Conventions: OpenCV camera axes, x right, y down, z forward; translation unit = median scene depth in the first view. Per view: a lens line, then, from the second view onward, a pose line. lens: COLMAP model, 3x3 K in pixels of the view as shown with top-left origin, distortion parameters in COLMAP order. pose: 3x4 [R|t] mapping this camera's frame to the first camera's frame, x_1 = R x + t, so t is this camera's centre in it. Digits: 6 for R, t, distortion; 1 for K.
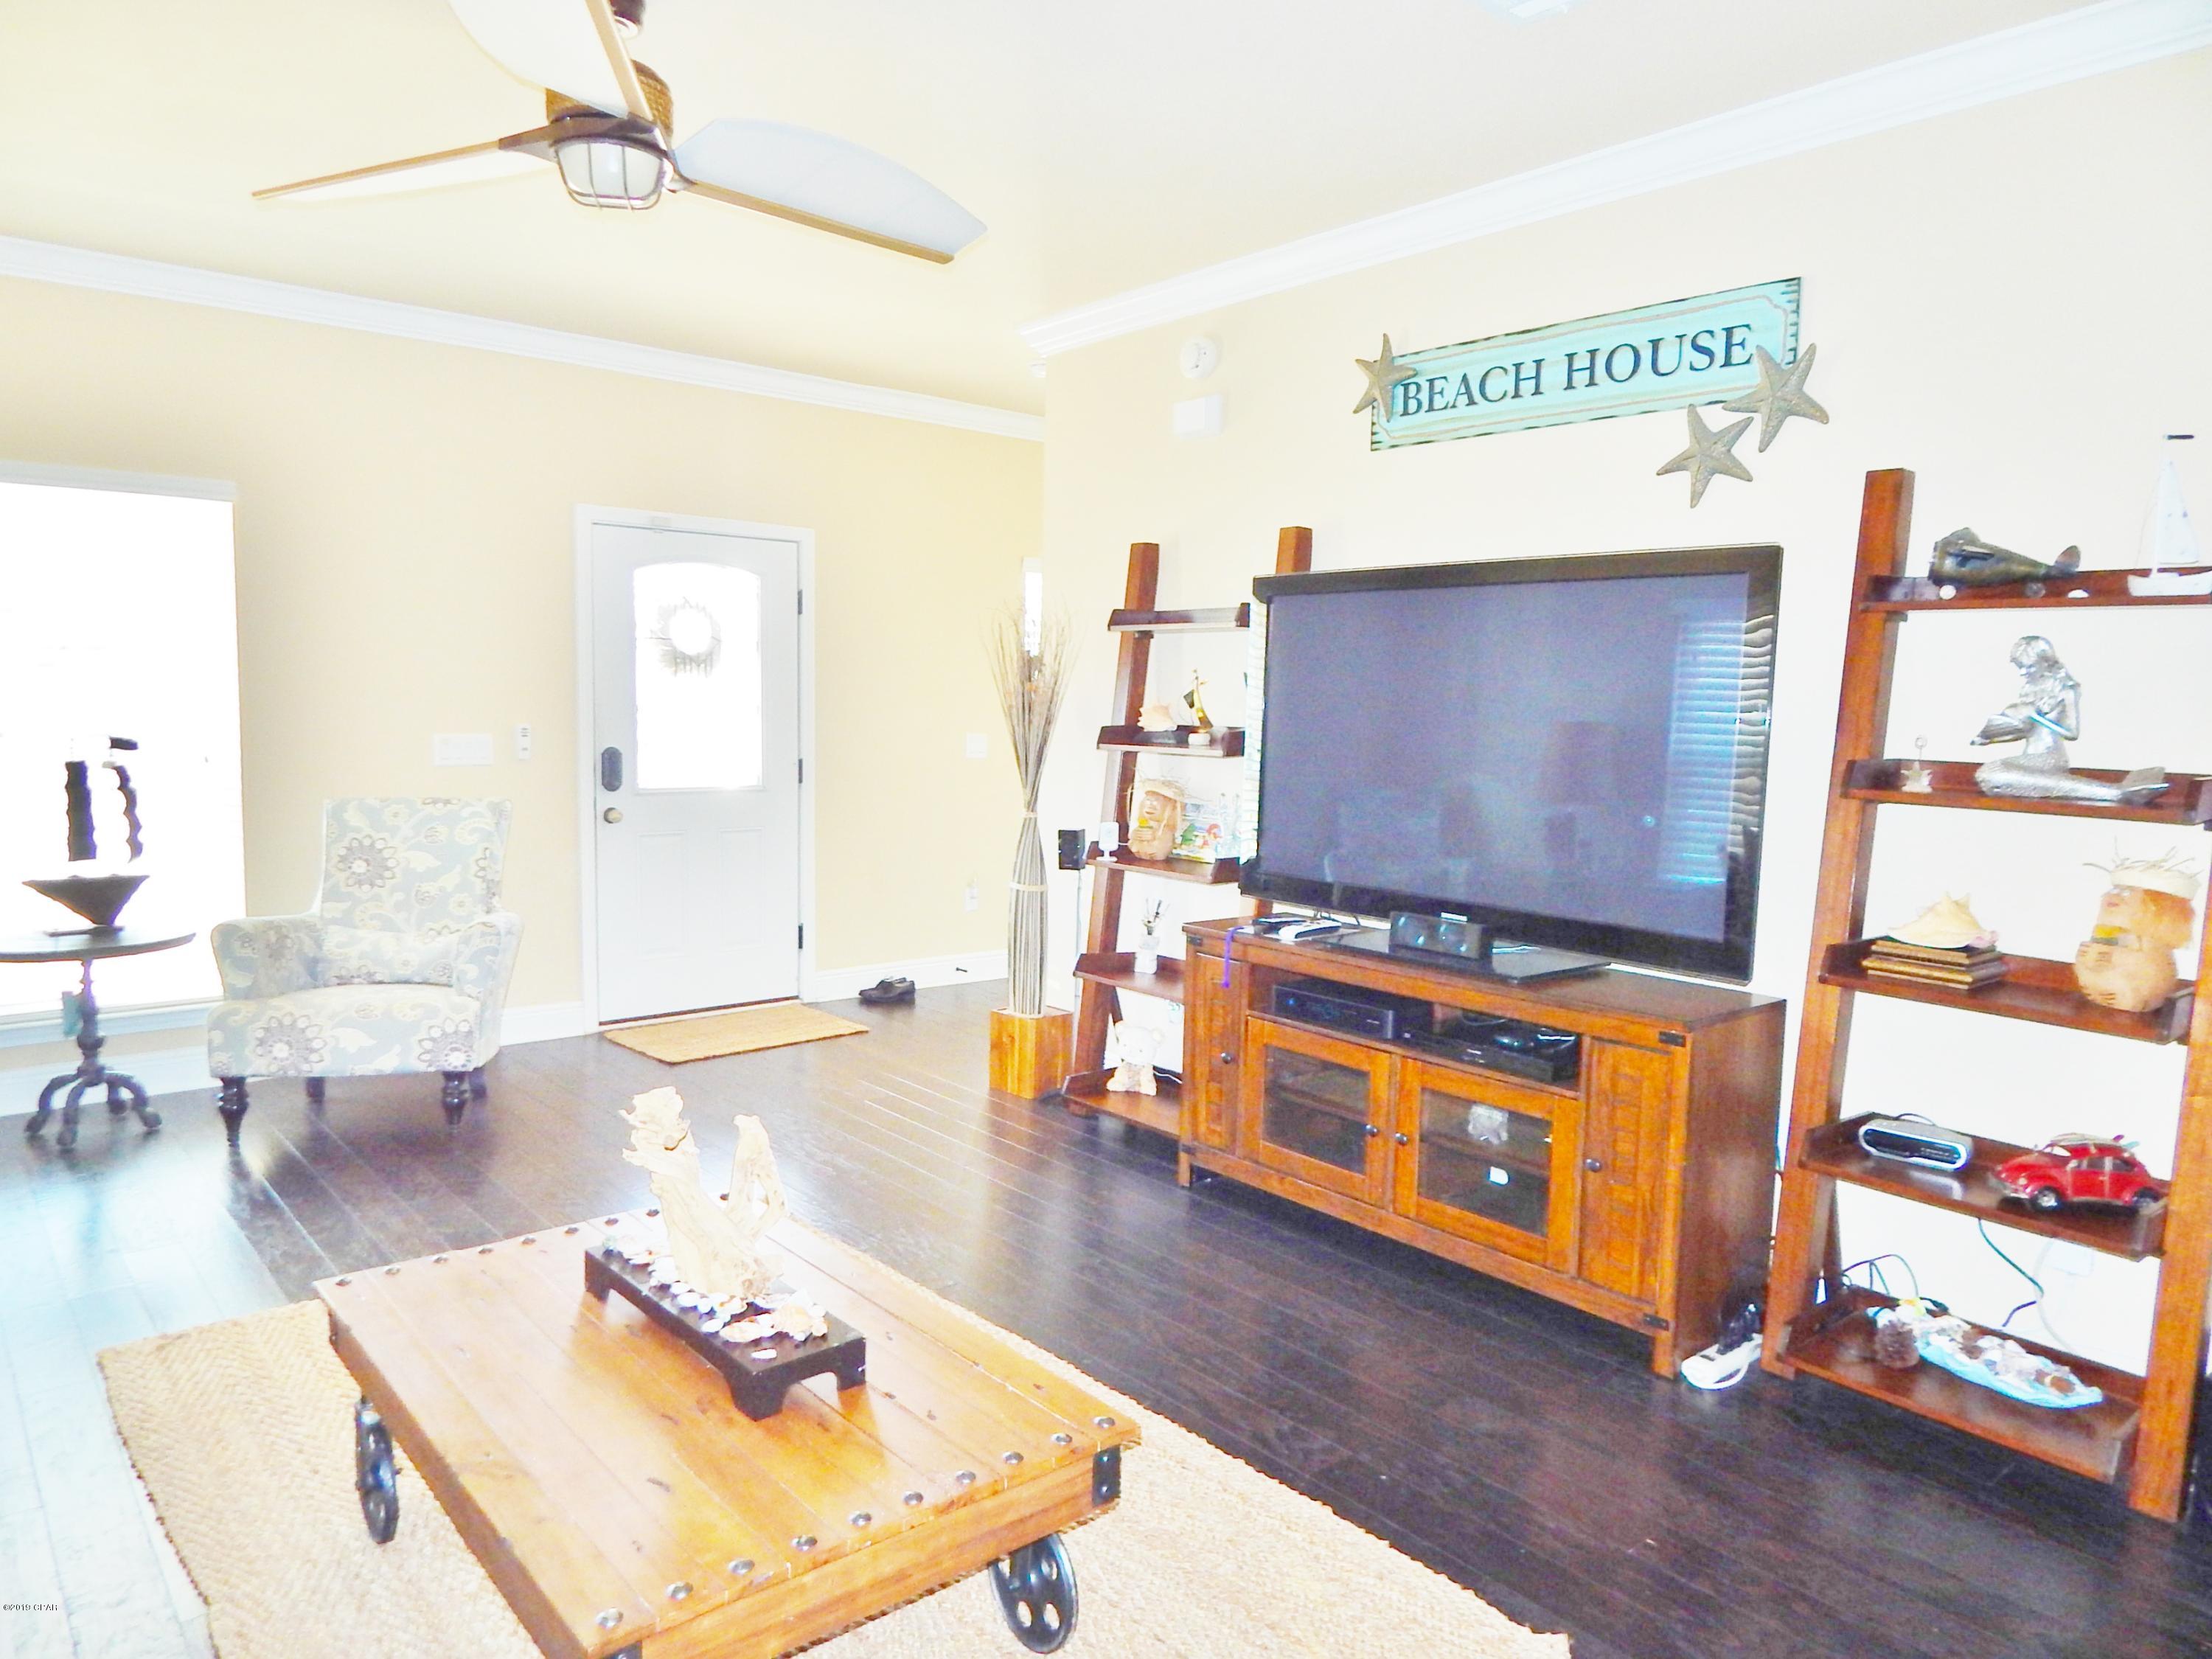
lens RADIAL K [[1468.6, 0, 1102.6], [0, 1468.6, 817.7], [0, 0, 1]] dist [0.003474, -0.006210]
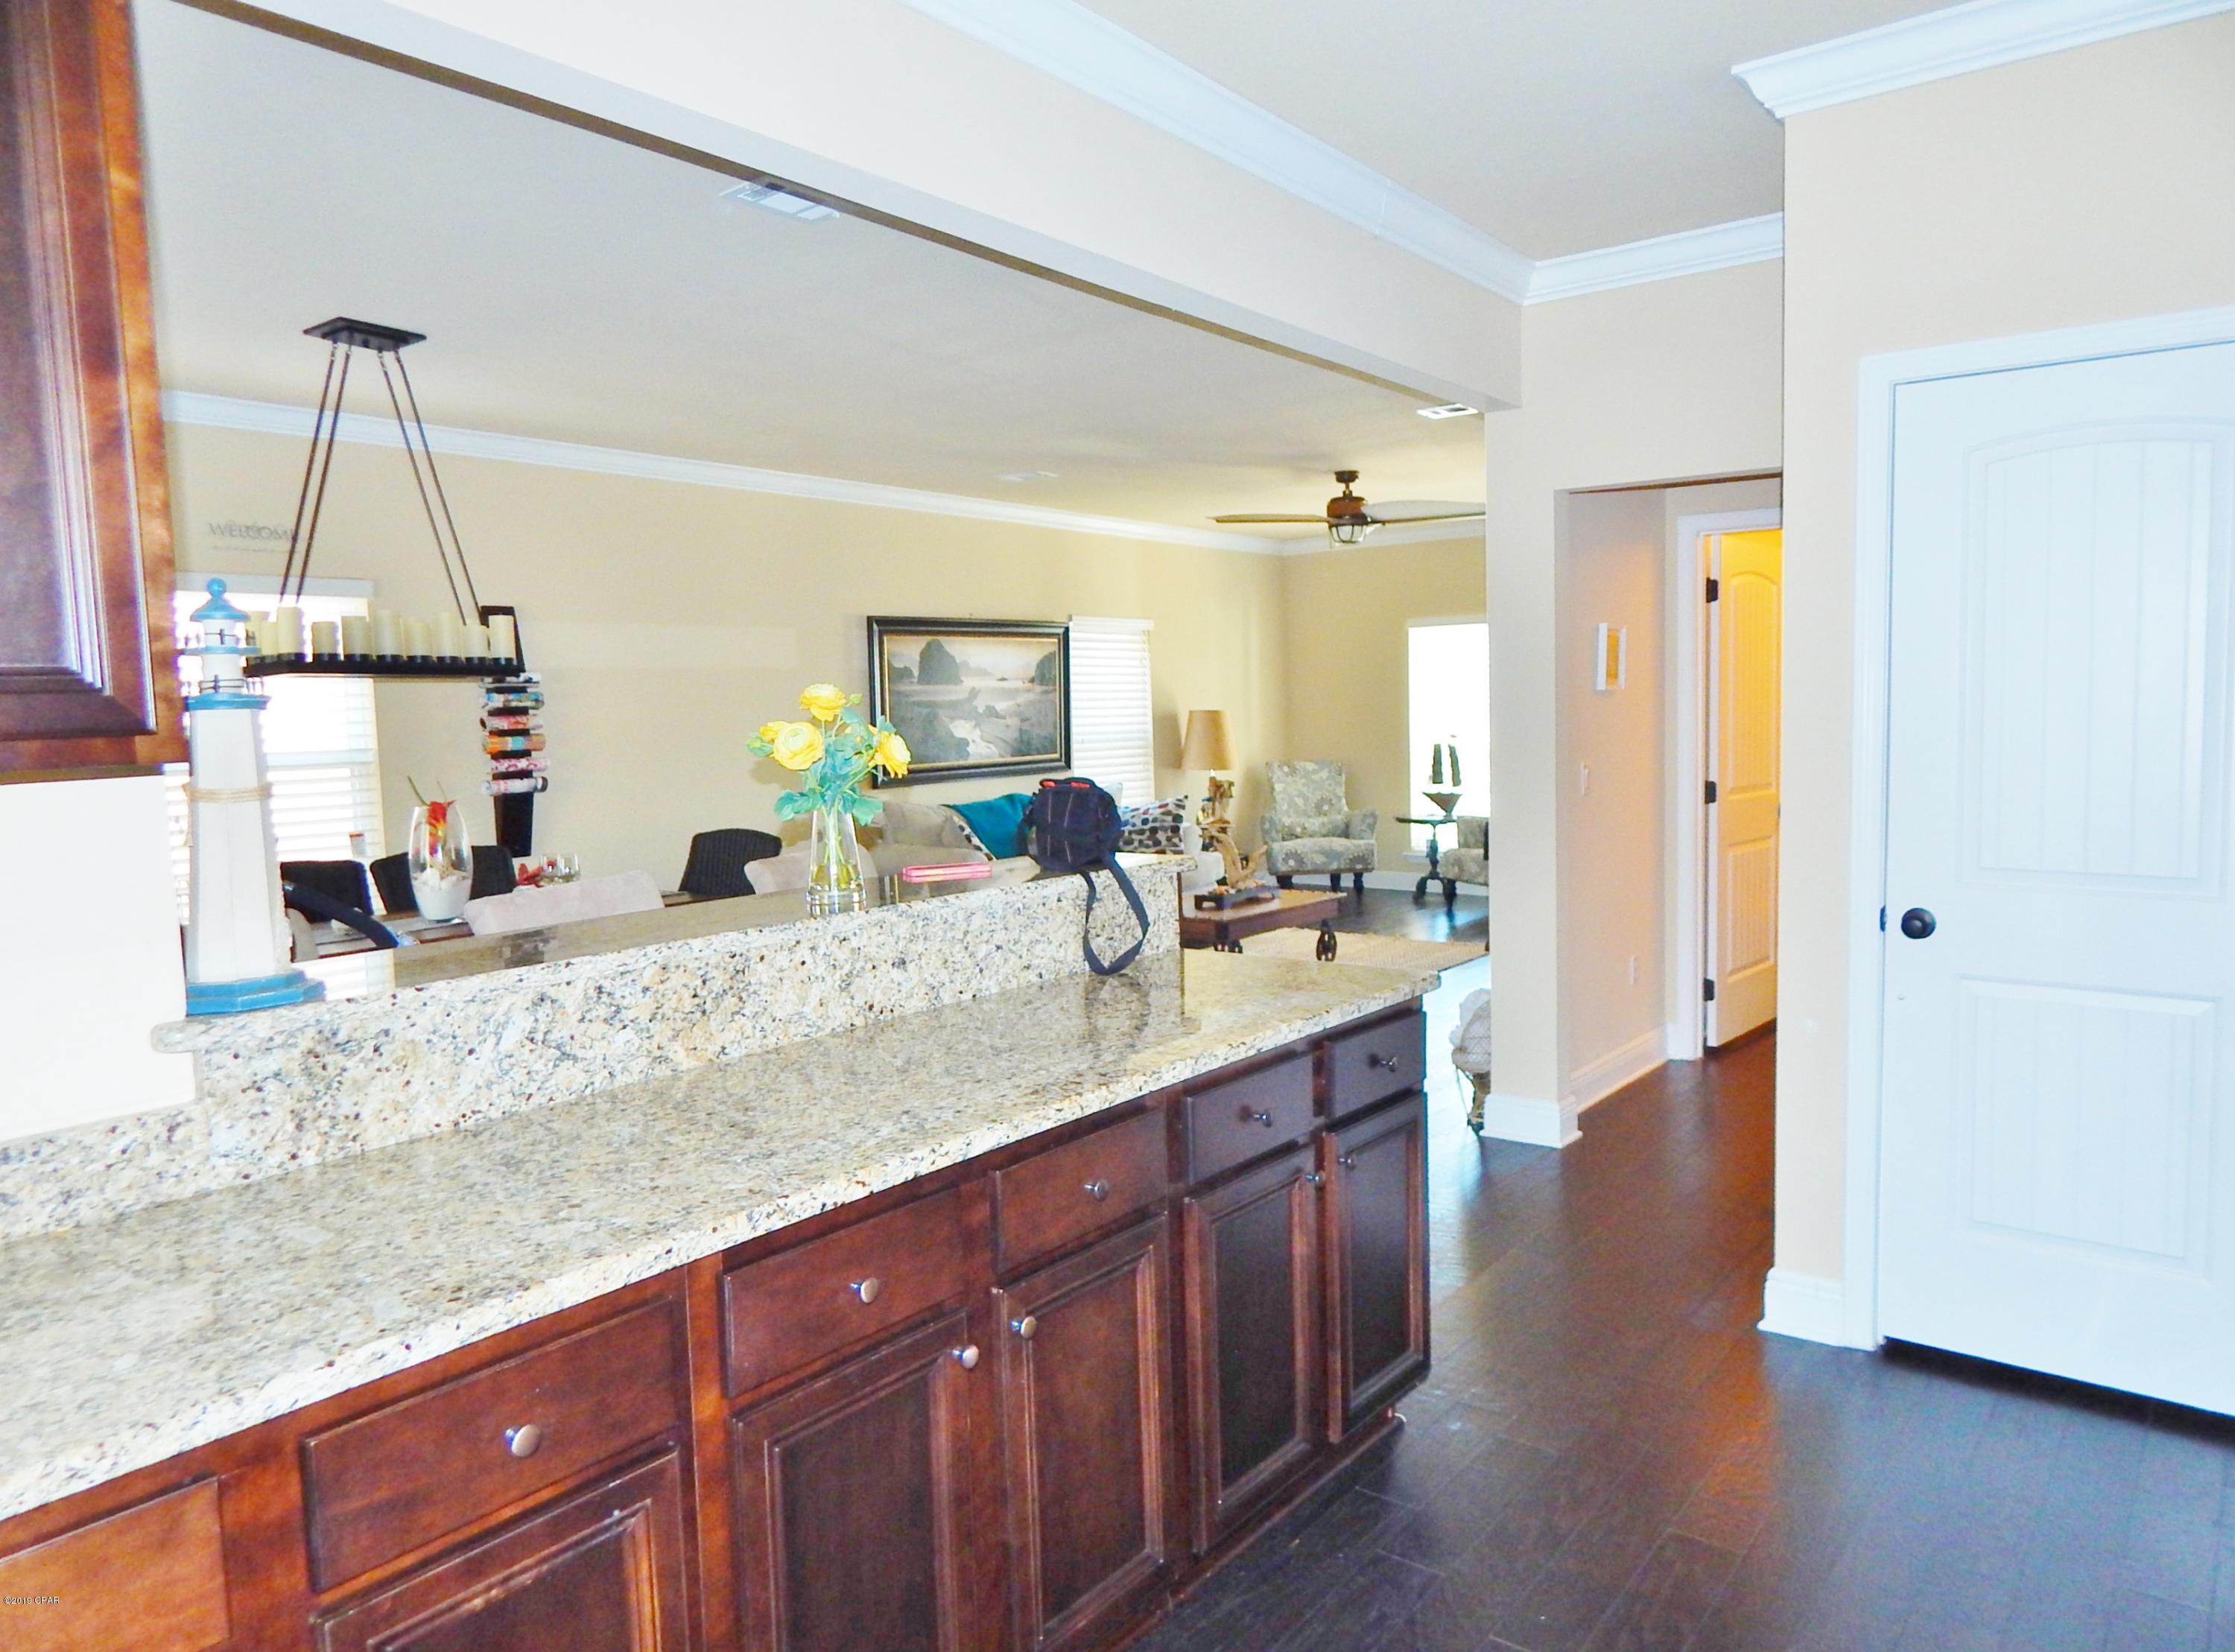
lens RADIAL K [[1568.5, 0, 1117.7], [0, 1568.5, 840.8], [0, 0, 1]] dist [0.011275, -0.012705]
pose [[0.189669, 0.059955, -0.980016, 1.519227], [-0.061806, 0.996883, 0.049025, 0.024244], [0.979901, 0.051272, 0.192784, 0.011000]]
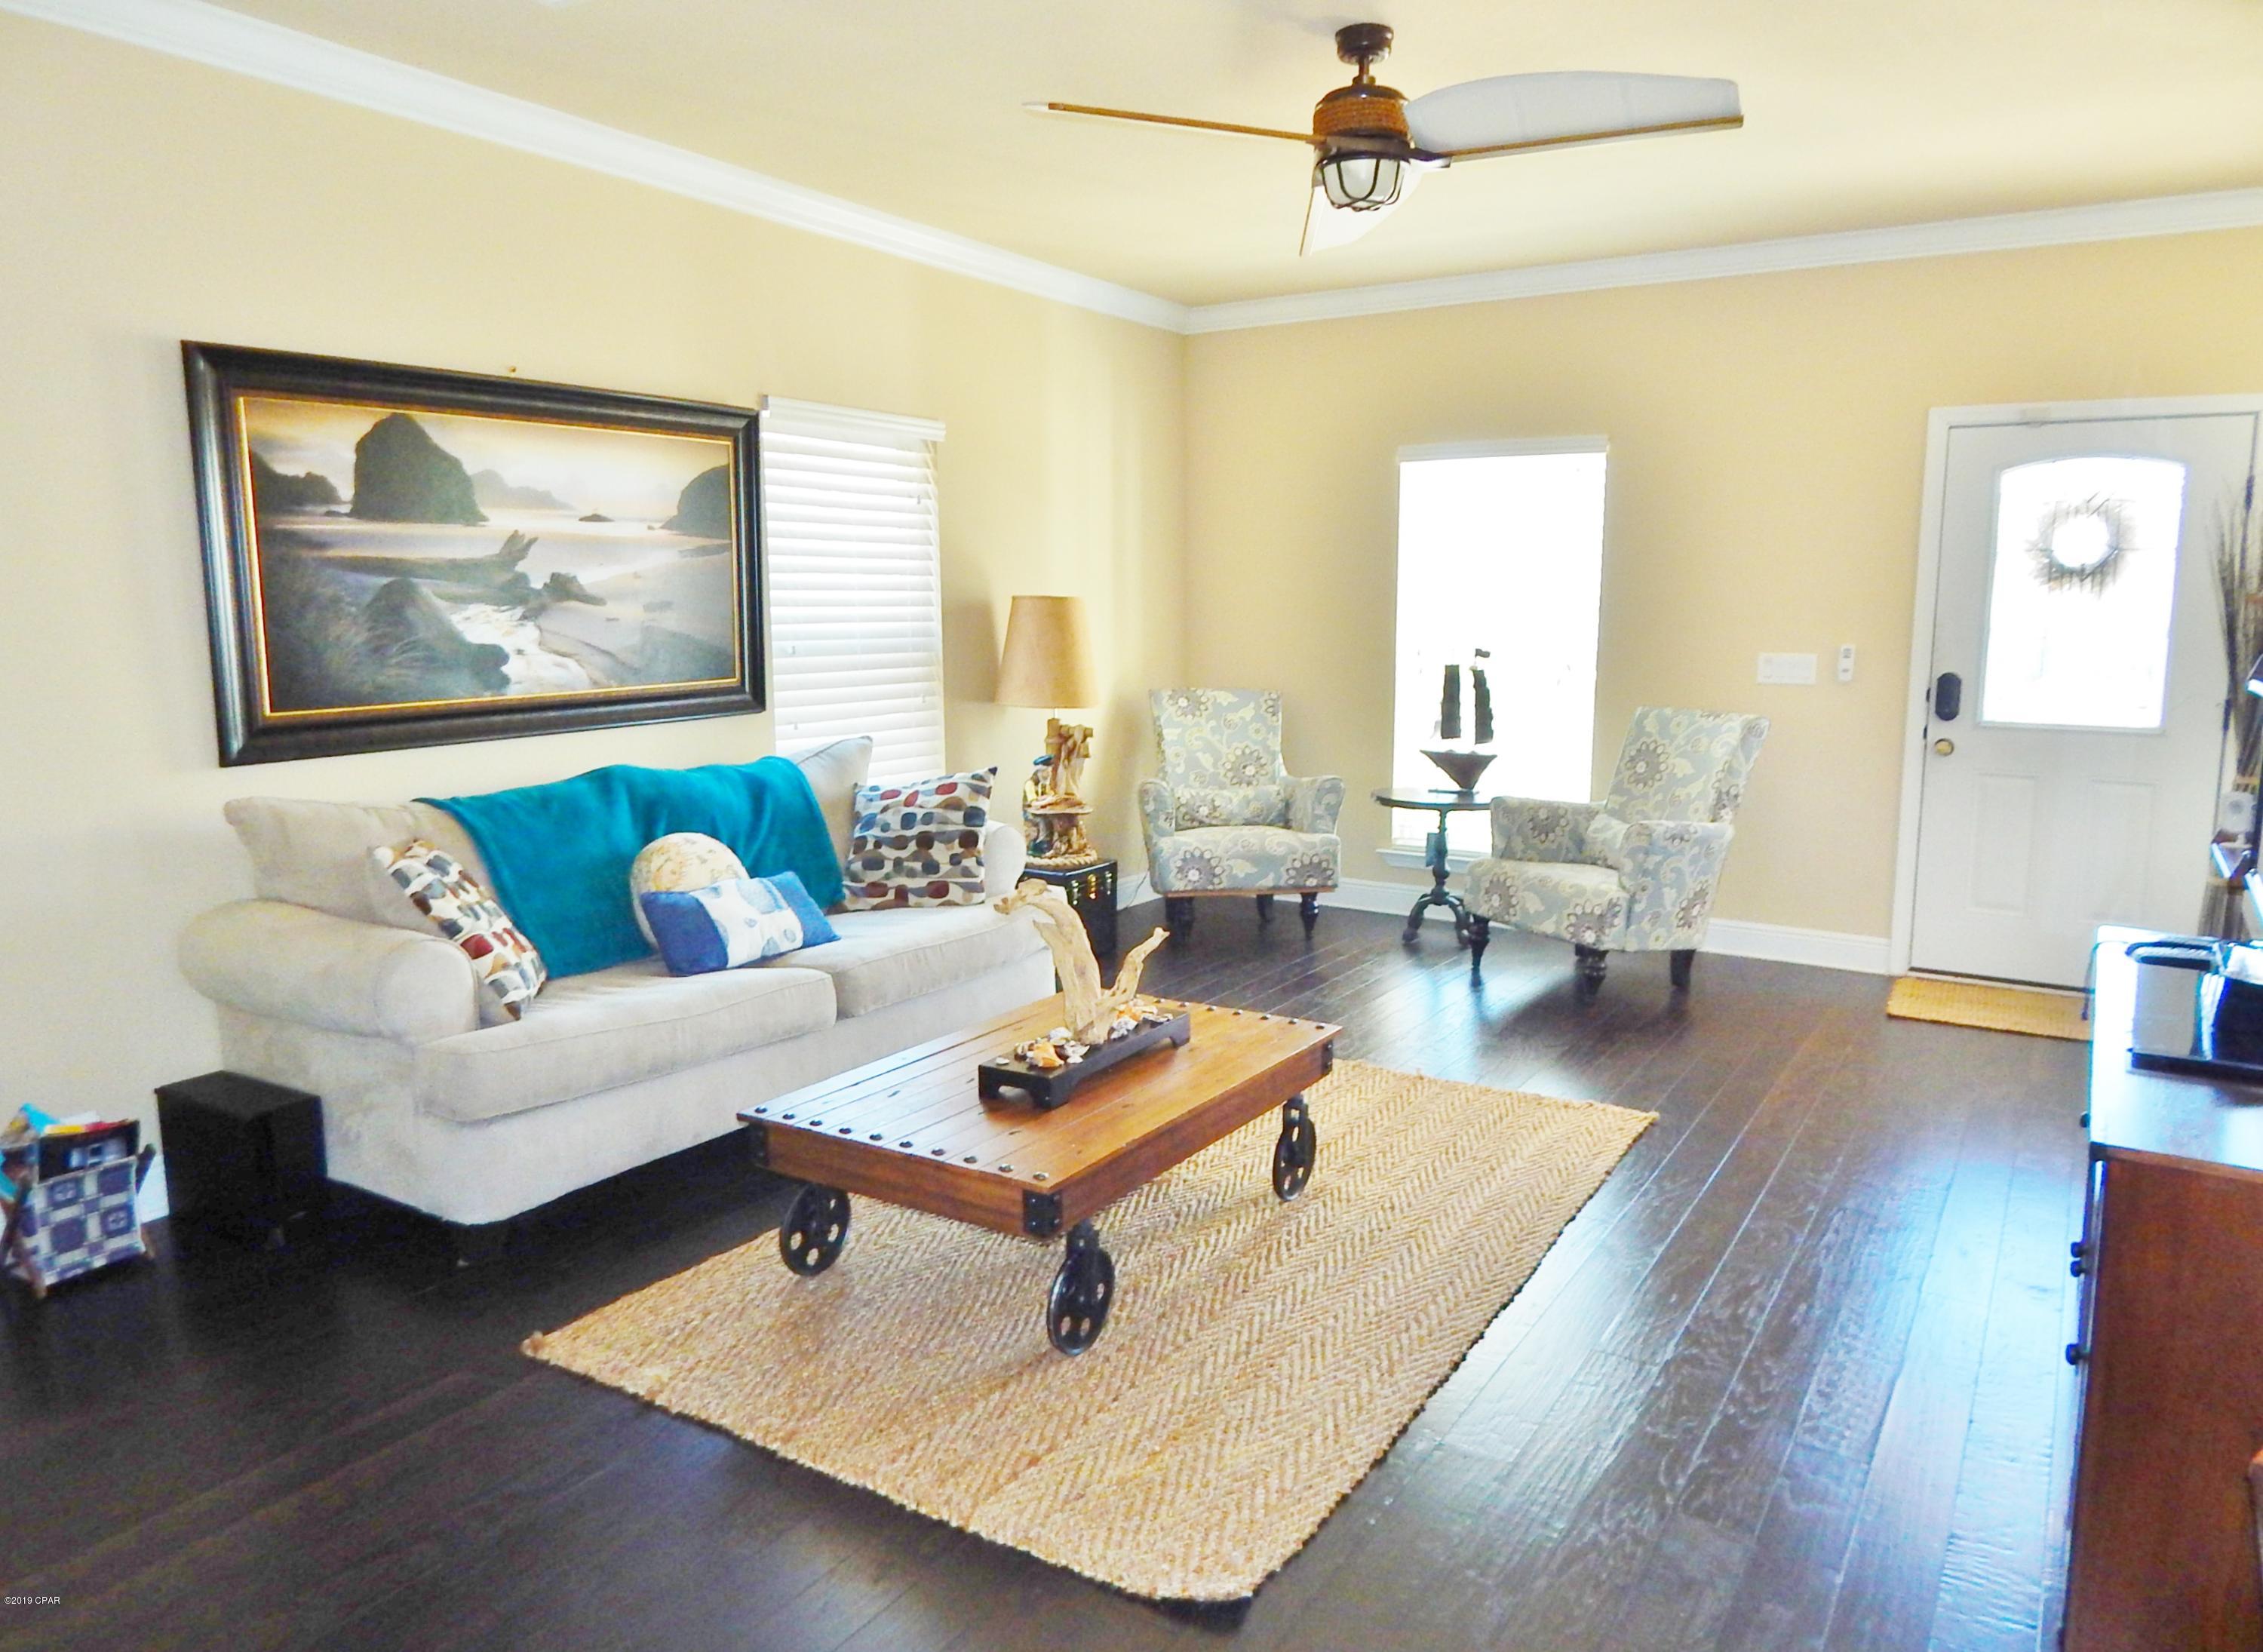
lens RADIAL K [[1588.3, 0, 1166.4], [0, 1588.3, 834.6], [0, 0, 1]] dist [0.011275, -0.012705]
pose [[0.299301, 0.127069, -0.945660, 0.551610], [-0.082419, 0.990831, 0.107053, -0.016387], [0.950592, 0.045900, 0.307030, 0.279376]]
